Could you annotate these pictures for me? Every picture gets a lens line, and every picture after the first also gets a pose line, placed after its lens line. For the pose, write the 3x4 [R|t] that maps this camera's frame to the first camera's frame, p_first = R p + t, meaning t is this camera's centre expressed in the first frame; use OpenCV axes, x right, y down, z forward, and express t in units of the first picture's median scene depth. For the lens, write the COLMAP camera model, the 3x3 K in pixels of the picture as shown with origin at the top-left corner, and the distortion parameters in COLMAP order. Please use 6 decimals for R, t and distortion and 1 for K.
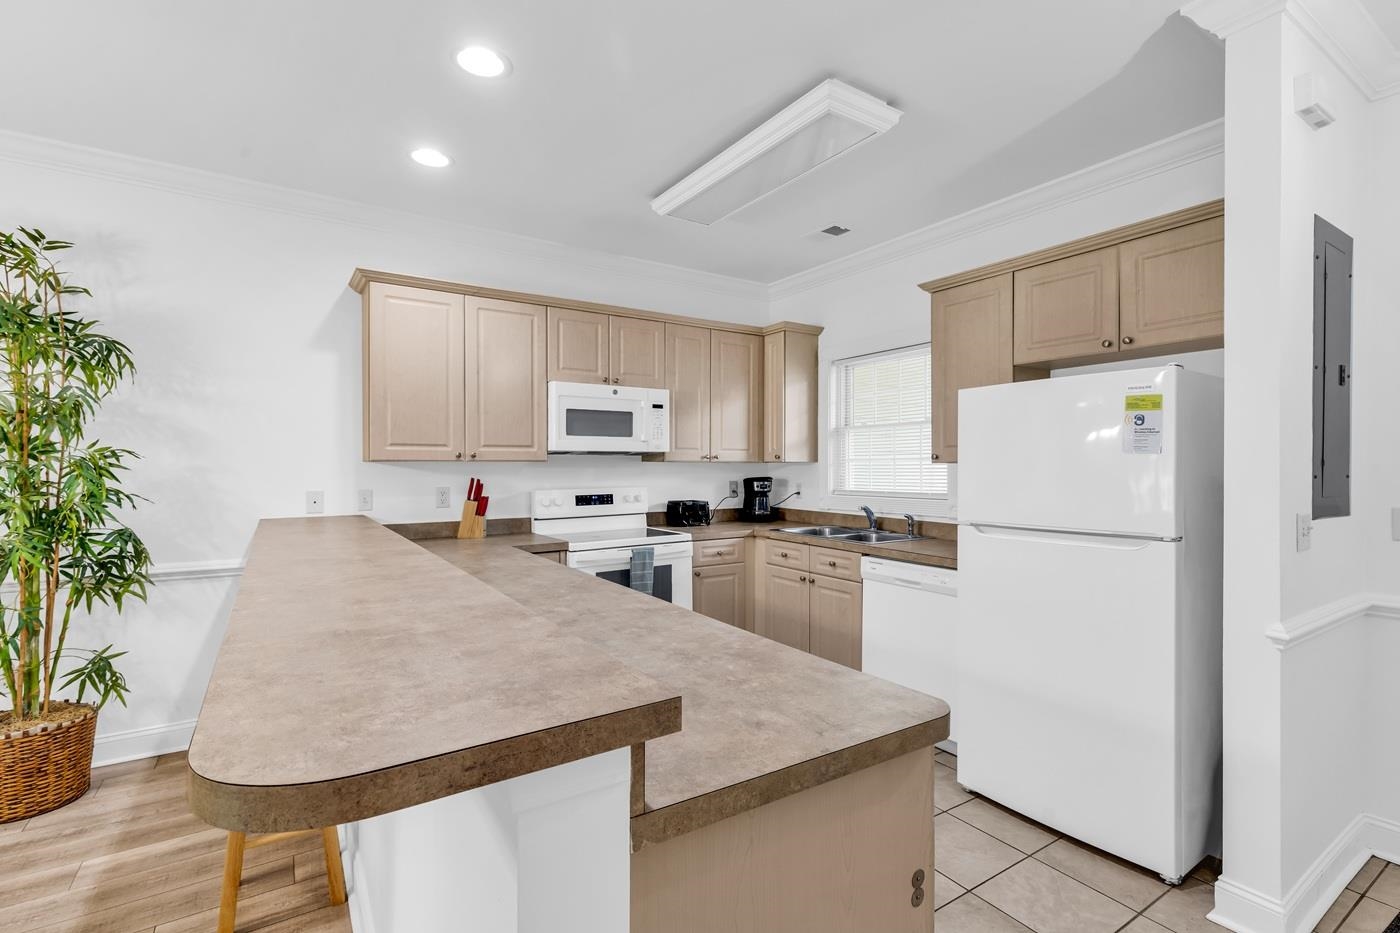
lens RADIAL K [[642.9, 0, 702.7], [0, 642.9, 466.6], [0, 0, 1]] dist [0.009379, -0.000360]
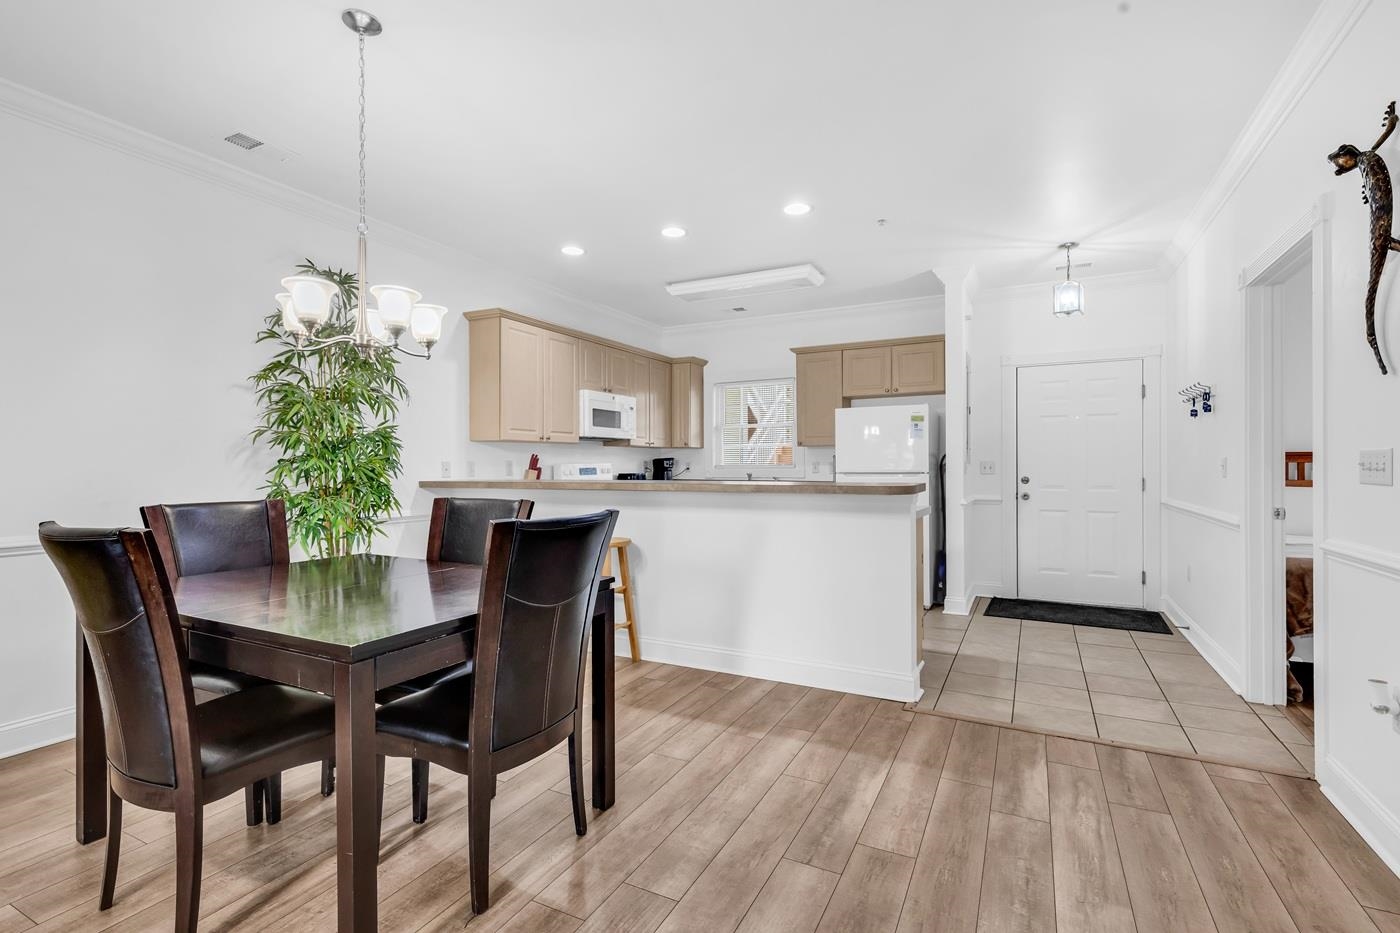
lens RADIAL K [[631.5, 0, 718.3], [0, 631.5, 463.8], [0, 0, 1]] dist [0.001788, -0.000224]
pose [[0.865919, -0.003165, 0.500174, -0.980197], [0.005779, 0.999977, -0.003676, 0.065401], [-0.500151, 0.006073, 0.865917, -0.587517]]
